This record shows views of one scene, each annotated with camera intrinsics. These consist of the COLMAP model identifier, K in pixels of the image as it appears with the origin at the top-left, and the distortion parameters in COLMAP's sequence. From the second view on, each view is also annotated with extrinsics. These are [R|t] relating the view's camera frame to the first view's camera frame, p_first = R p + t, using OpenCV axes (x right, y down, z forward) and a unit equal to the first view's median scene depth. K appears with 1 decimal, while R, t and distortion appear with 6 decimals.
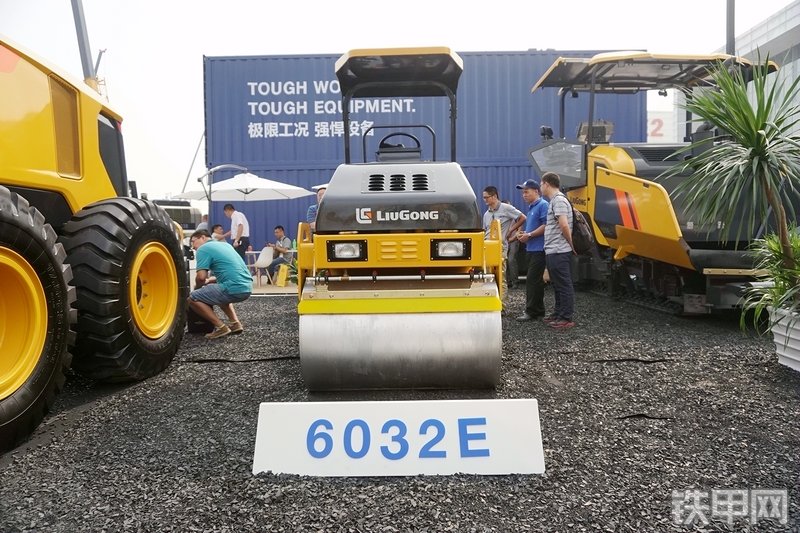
lens RADIAL K [[547.8, 0, 400.5], [0, 547.8, 266.1], [0, 0, 1]] dist [-0.027635, 0.001428]
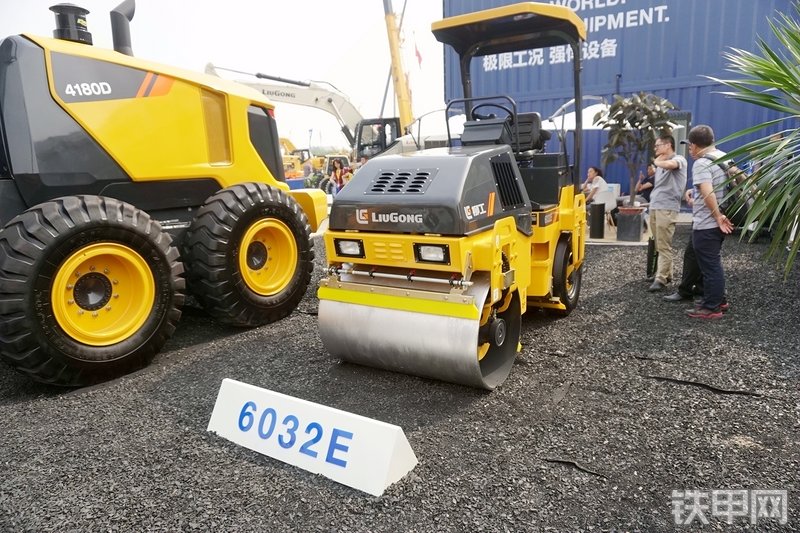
lens RADIAL K [[547.8, 0, 401.7], [0, 547.8, 266.0], [0, 0, 1]] dist [-0.027635, 0.001428]
pose [[0.847708, 0.088255, -0.523070, 0.570034], [-0.002480, 0.986711, 0.162465, -0.170599], [0.530458, -0.136426, 0.836662, 0.125779]]
